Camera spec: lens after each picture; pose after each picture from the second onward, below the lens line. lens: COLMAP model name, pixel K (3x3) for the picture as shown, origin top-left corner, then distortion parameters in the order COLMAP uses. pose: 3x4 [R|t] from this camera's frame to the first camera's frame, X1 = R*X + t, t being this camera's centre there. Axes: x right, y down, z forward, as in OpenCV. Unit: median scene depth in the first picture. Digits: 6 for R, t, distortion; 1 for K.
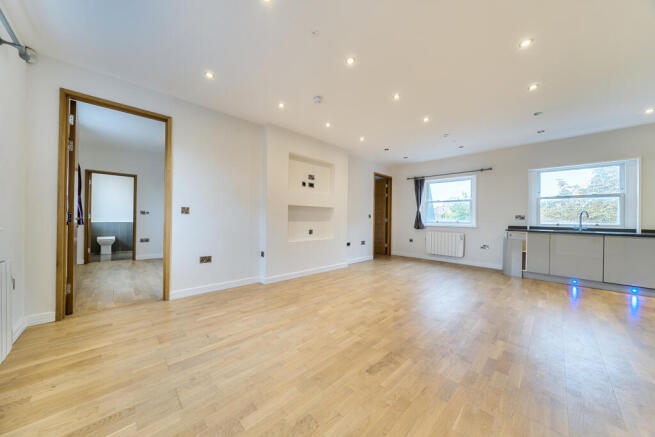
lens RADIAL K [[222.2, 0, 325.6], [0, 222.2, 218.1], [0, 0, 1]] dist [-0.007175, -0.000014]
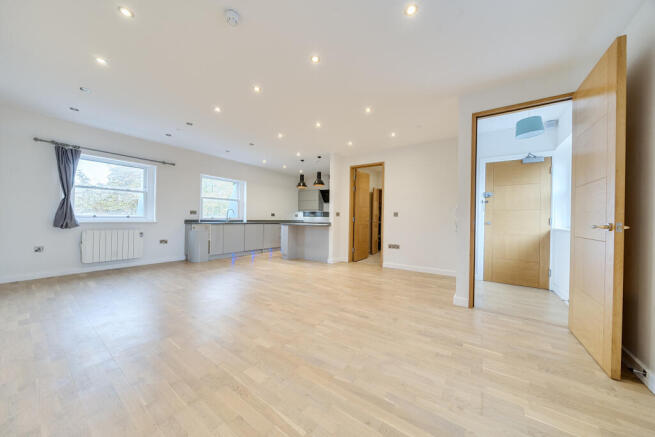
lens RADIAL K [[222.2, 0, 325.6], [0, 222.2, 218.1], [0, 0, 1]] dist [-0.007175, -0.000014]
pose [[-0.185667, -0.017019, 0.982465, -0.432140], [-0.021261, 0.999686, 0.013299, -0.003661], [-0.982383, -0.018418, -0.185970, 0.545893]]
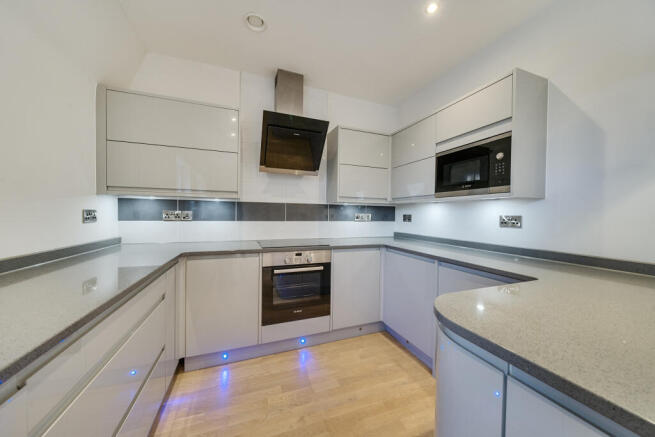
lens RADIAL K [[222.2, 0, 325.6], [0, 222.2, 218.1], [0, 0, 1]] dist [-0.007175, -0.000014]
pose [[-0.917575, -0.035239, 0.395999, 1.015304], [-0.026728, 0.999278, 0.026992, -0.011901], [-0.396664, 0.014183, -0.917854, 0.604978]]
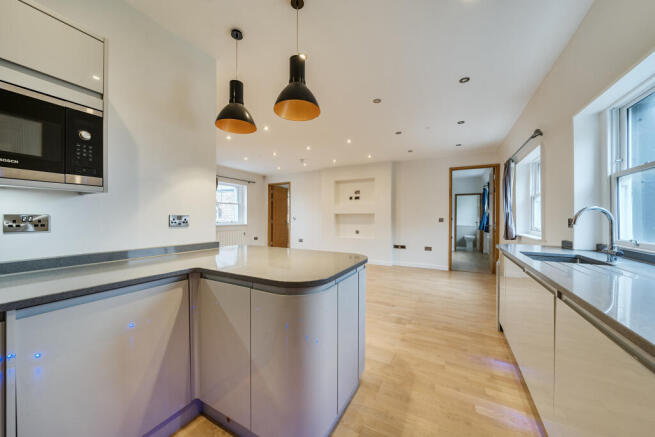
lens RADIAL K [[232.6, 0, 327.5], [0, 232.6, 218.5], [0, 0, 1]] dist [0.000386, -0.000019]
pose [[0.306347, -0.009135, -0.951876, 1.231493], [0.000024, 0.999954, -0.009589, -0.007817], [0.951920, 0.002915, 0.306333, 0.382357]]
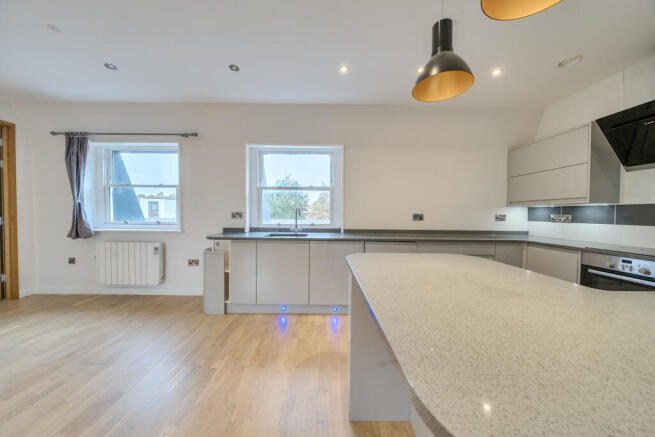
lens RADIAL K [[222.2, 0, 325.6], [0, 222.2, 218.1], [0, 0, 1]] dist [-0.007175, -0.000014]
pose [[0.690993, -0.021666, 0.722537, 0.603085], [-0.000995, 0.999521, 0.030923, -0.015497], [-0.722861, -0.022086, 0.690641, 0.354228]]
